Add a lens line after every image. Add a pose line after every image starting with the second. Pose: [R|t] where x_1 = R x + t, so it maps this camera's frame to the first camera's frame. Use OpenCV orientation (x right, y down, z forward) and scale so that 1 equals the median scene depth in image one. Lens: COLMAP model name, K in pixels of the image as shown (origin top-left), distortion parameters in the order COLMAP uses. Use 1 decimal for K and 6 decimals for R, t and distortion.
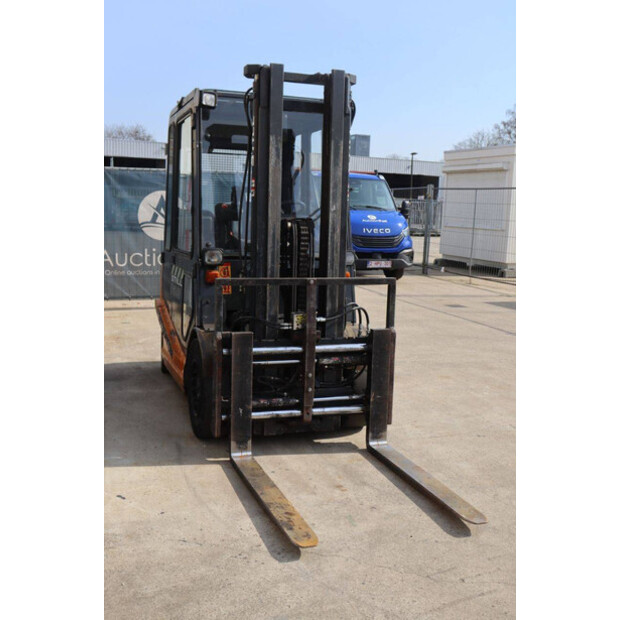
lens RADIAL K [[742.5, 0, 310.0], [0, 742.5, 310.0], [0, 0, 1]] dist [-0.002671, -0.004847]
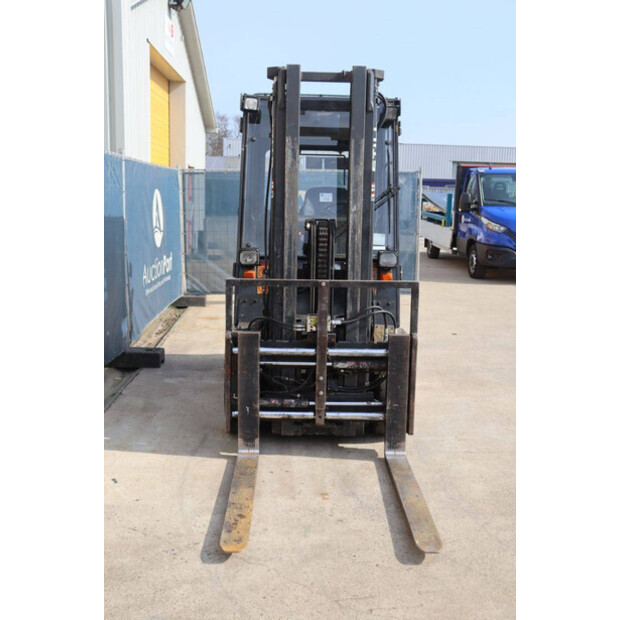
lens RADIAL K [[718.5, 0, 310.0], [0, 718.5, 310.0], [0, 0, 1]] dist [-0.009921, 0.004219]
pose [[0.948717, 0.034381, -0.314252, 0.281242], [-0.032158, 0.999408, 0.012255, -0.014170], [0.314487, -0.001521, 0.949261, 0.088251]]
